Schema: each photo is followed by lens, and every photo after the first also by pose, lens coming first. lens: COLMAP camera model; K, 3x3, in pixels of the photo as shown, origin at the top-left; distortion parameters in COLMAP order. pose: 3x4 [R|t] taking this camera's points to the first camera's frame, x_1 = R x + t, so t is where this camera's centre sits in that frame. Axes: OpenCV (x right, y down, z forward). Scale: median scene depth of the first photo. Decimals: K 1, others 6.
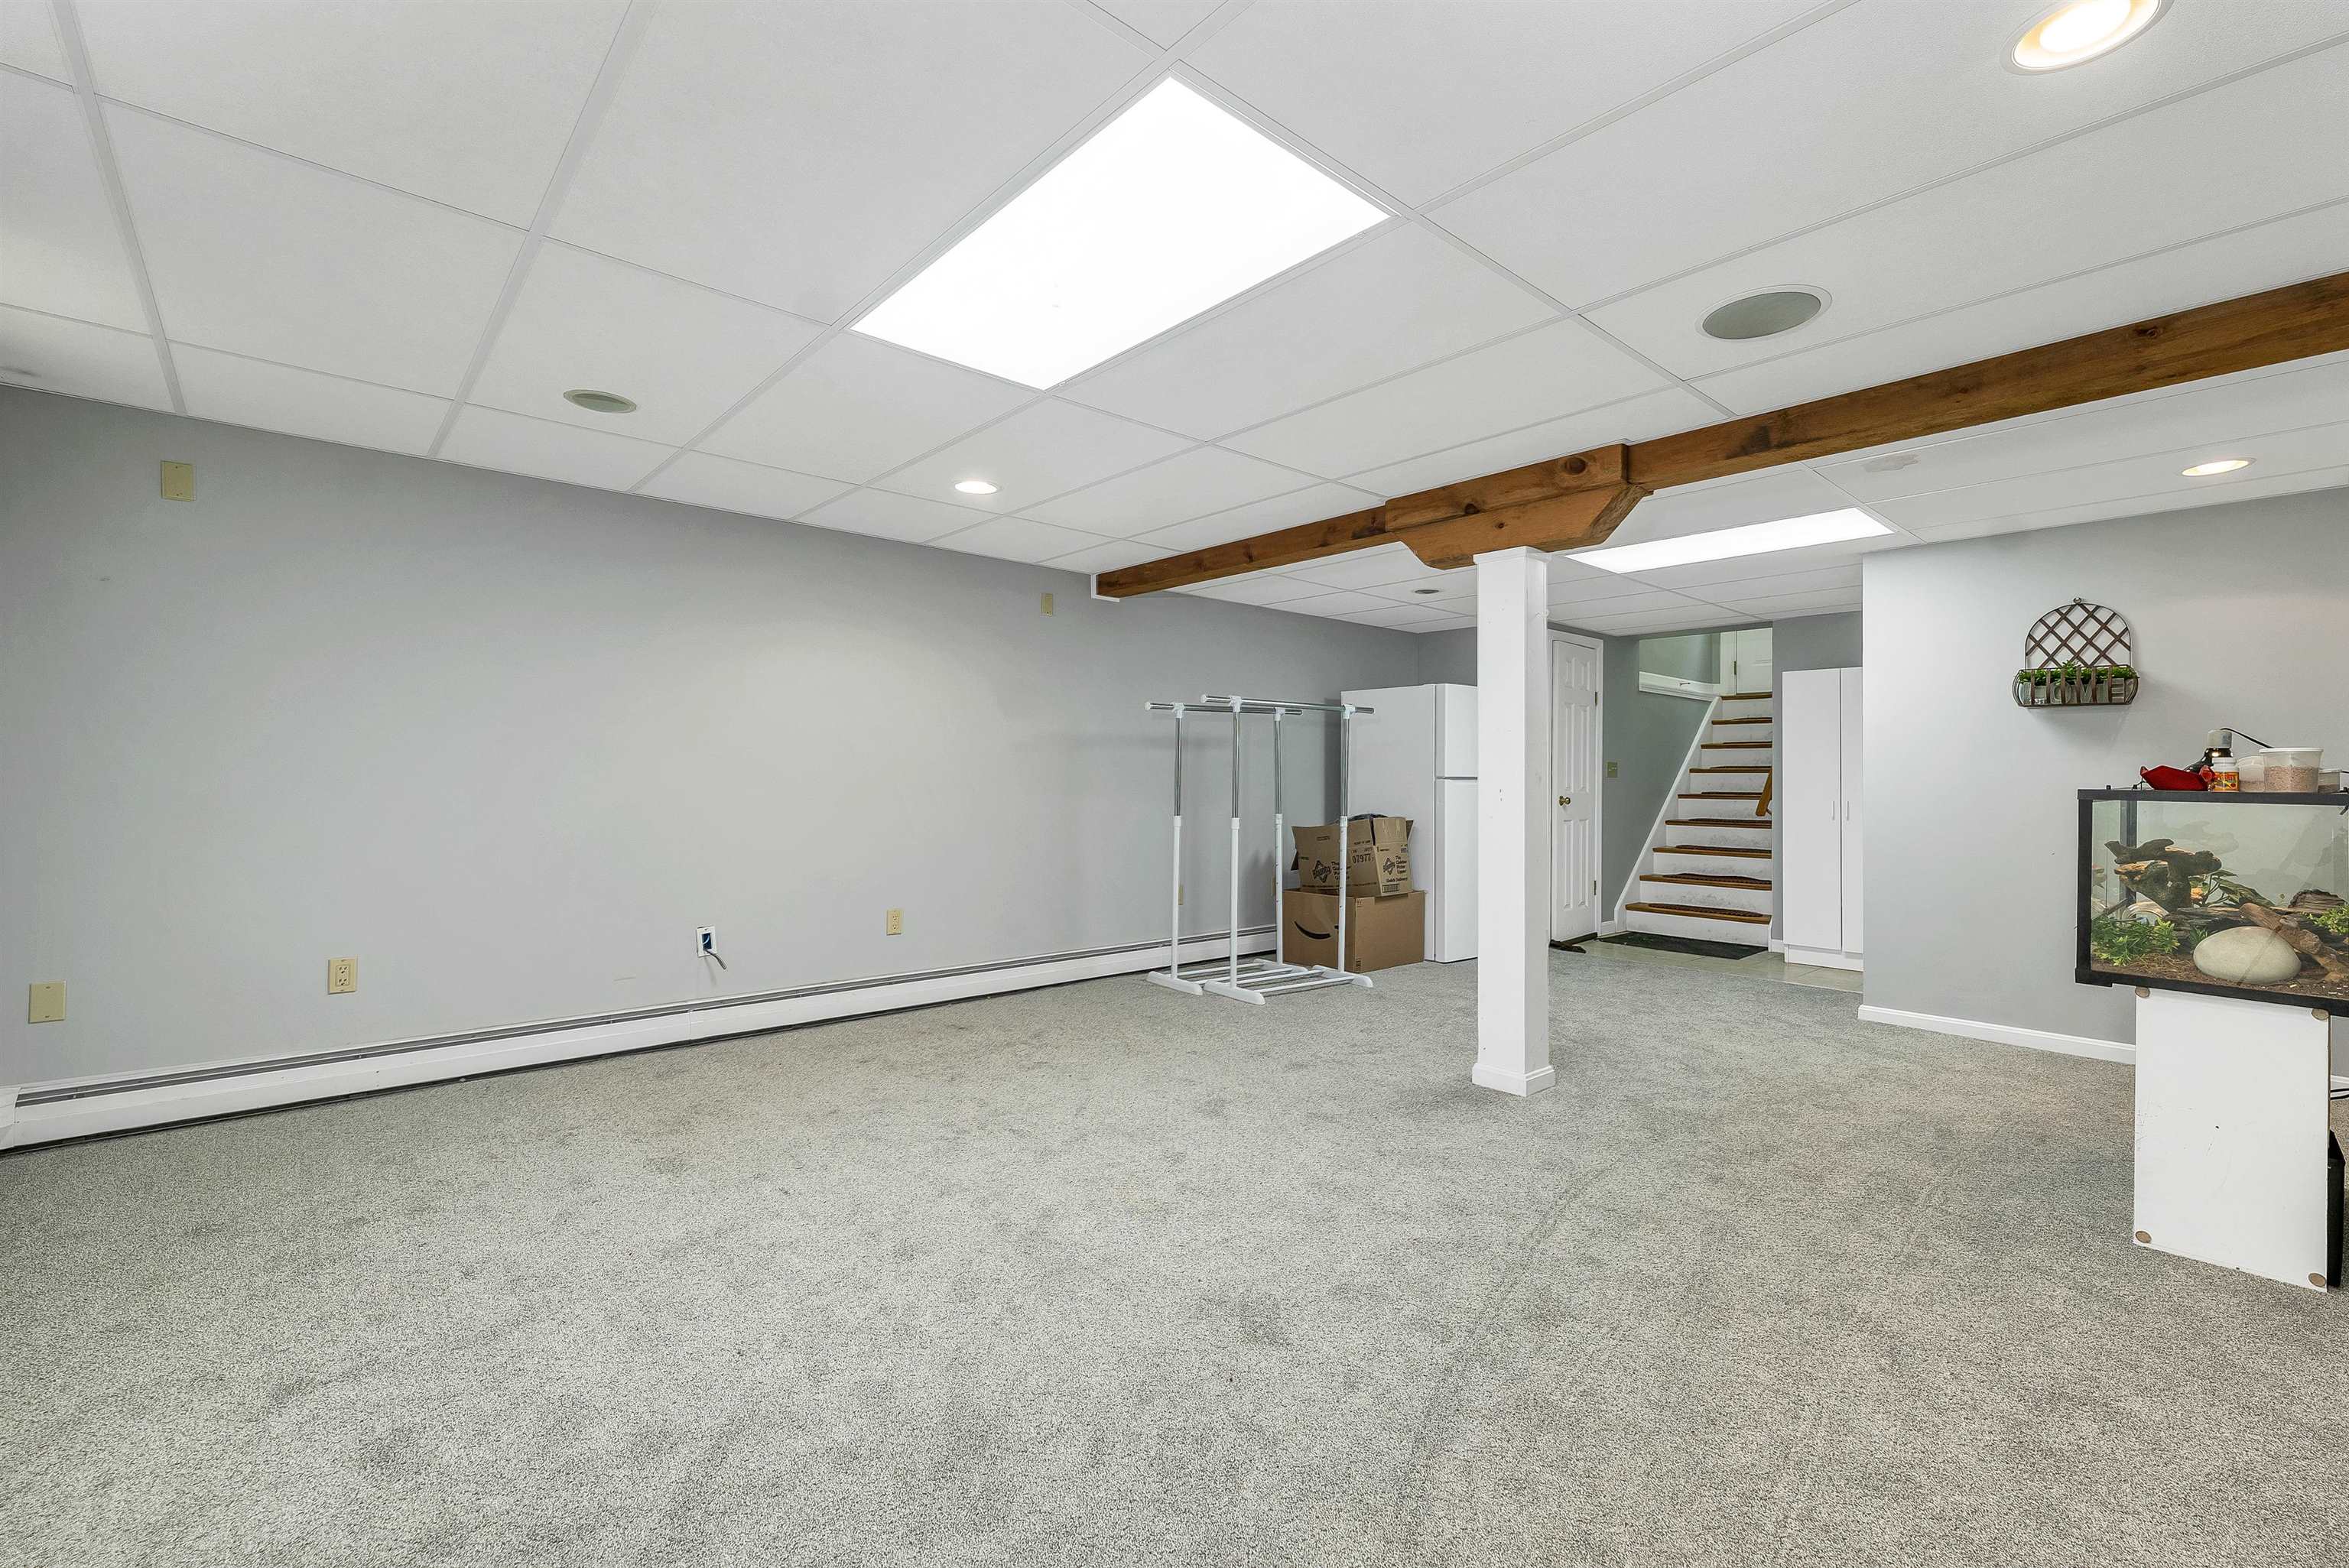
lens RADIAL K [[989.4, 0, 1197.5], [0, 989.4, 770.9], [0, 0, 1]] dist [0.000017, -0.000869]
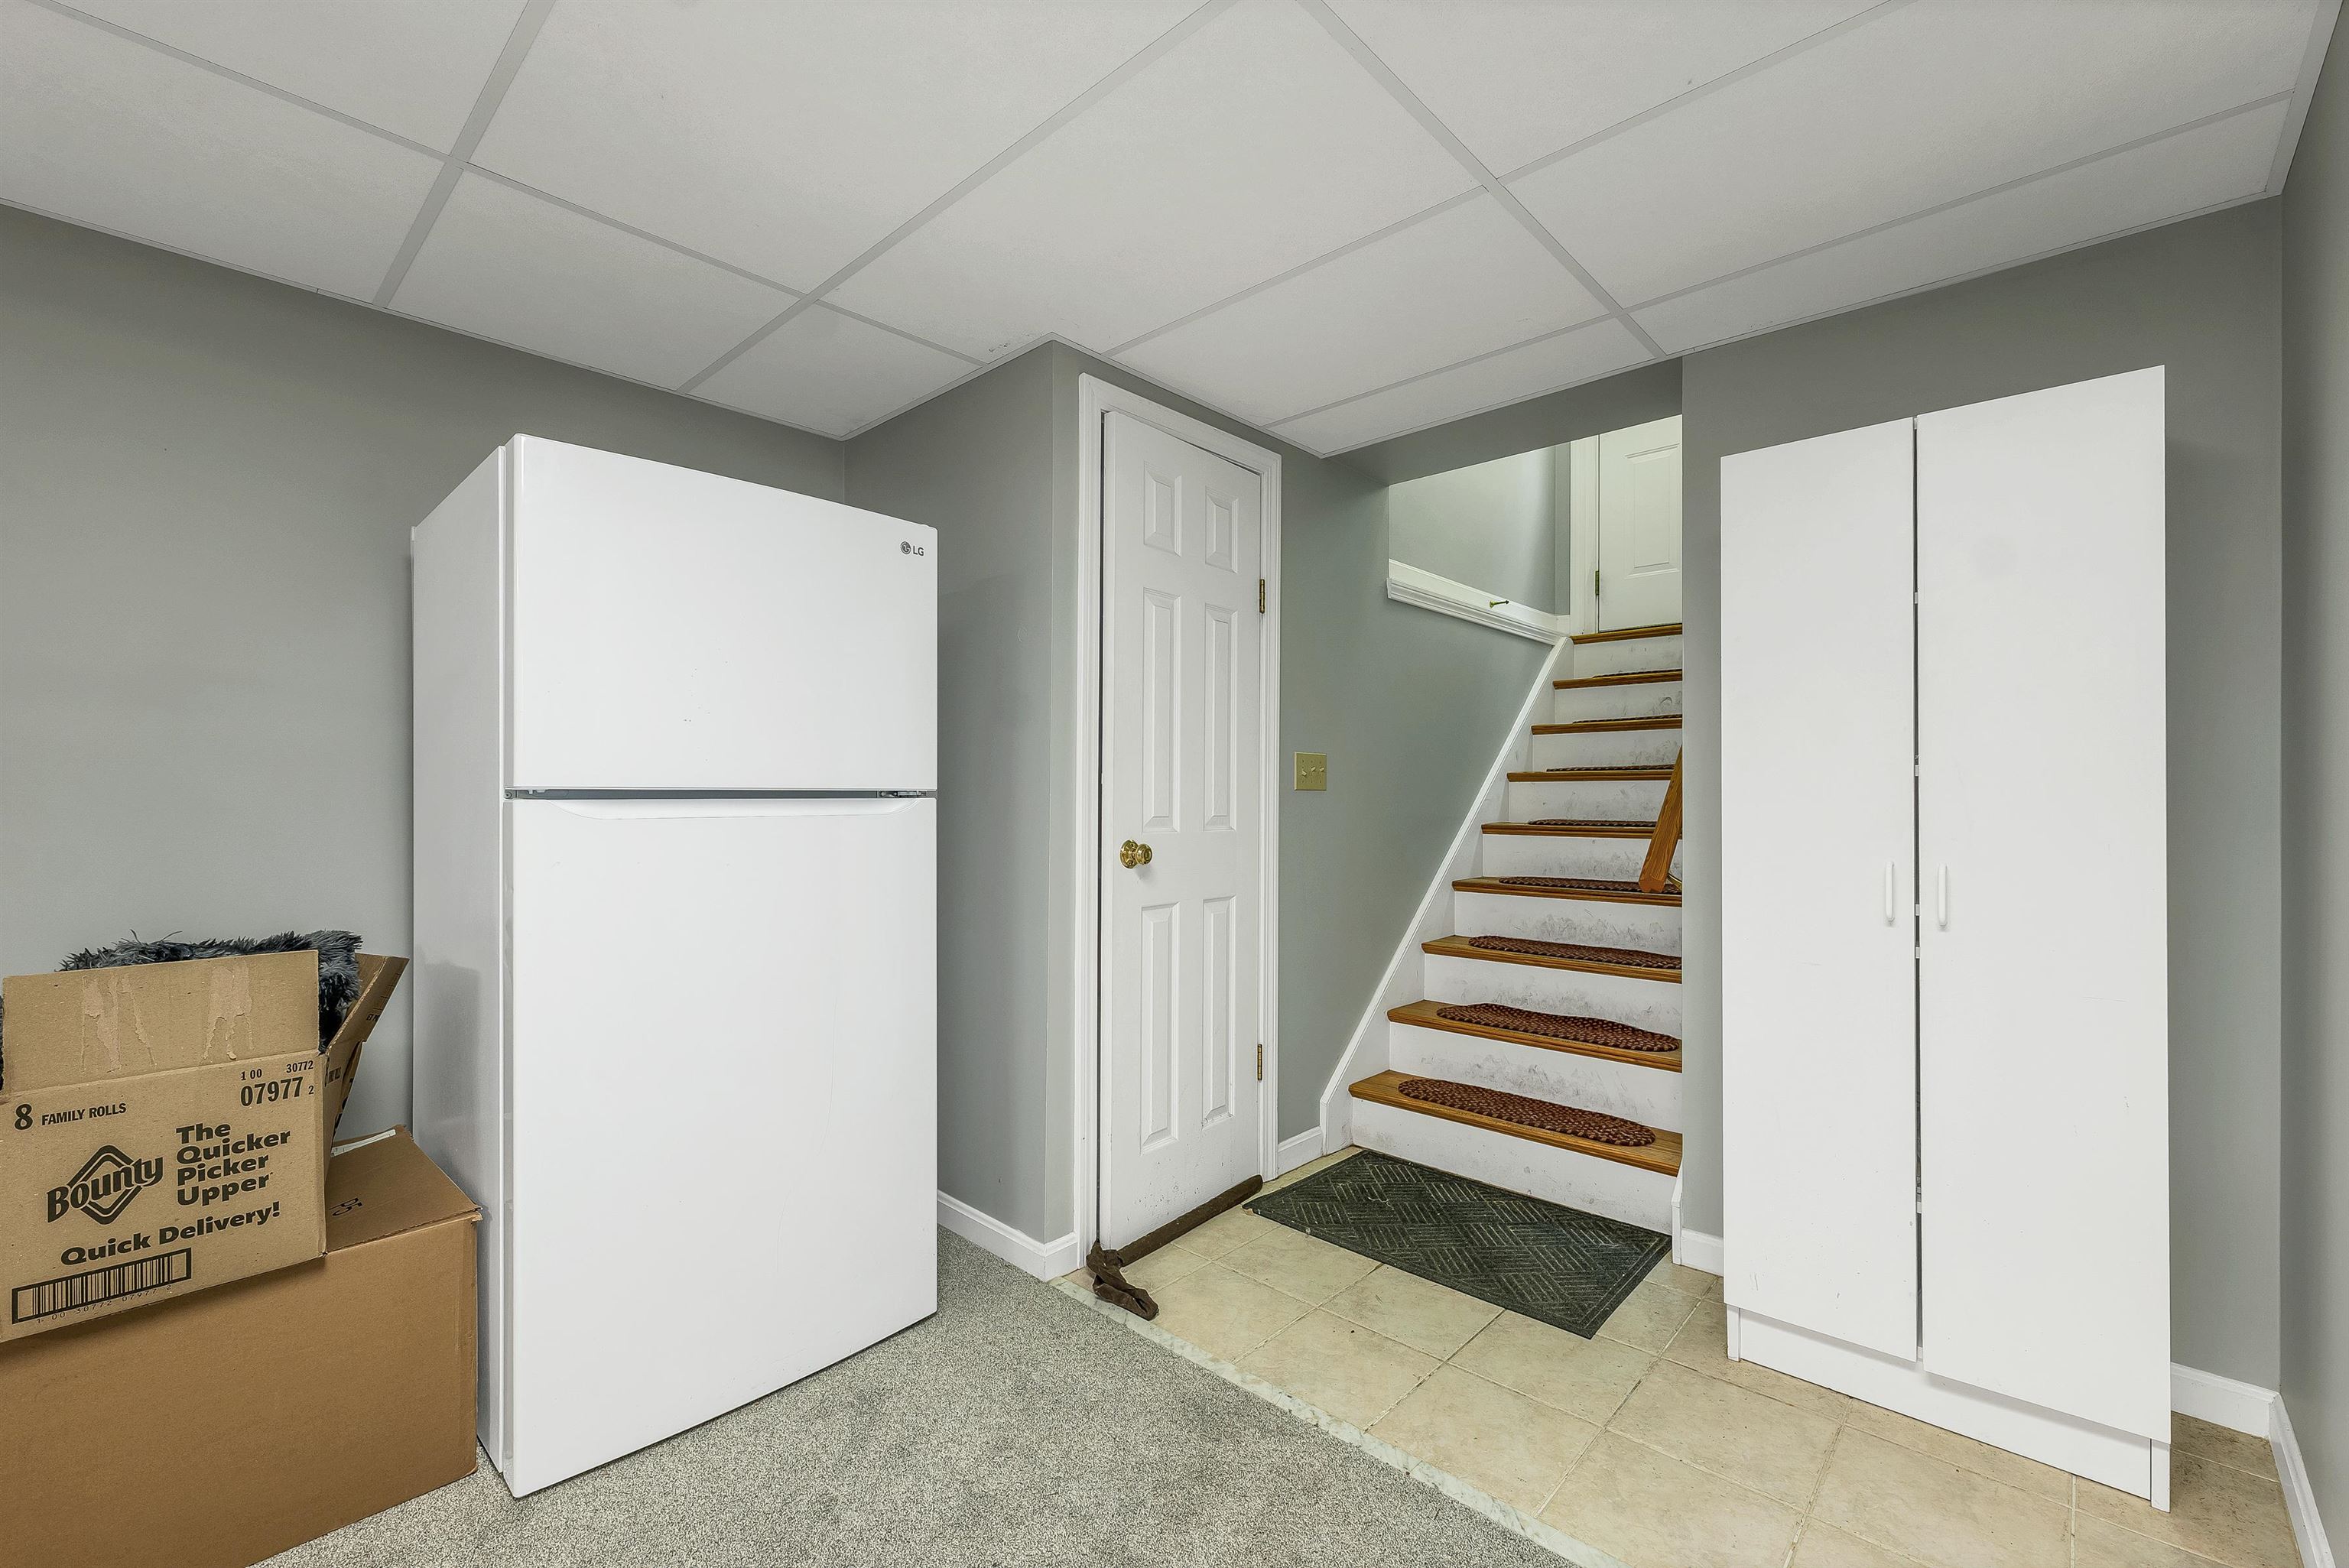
lens RADIAL K [[989.4, 0, 1149.7], [0, 989.4, 791.0], [0, 0, 1]] dist [0.000017, -0.000869]
pose [[0.997777, -0.003191, 0.066565, 0.313950], [0.002793, 0.999978, 0.006063, 0.003923], [-0.066583, -0.005863, 0.997764, 0.569119]]
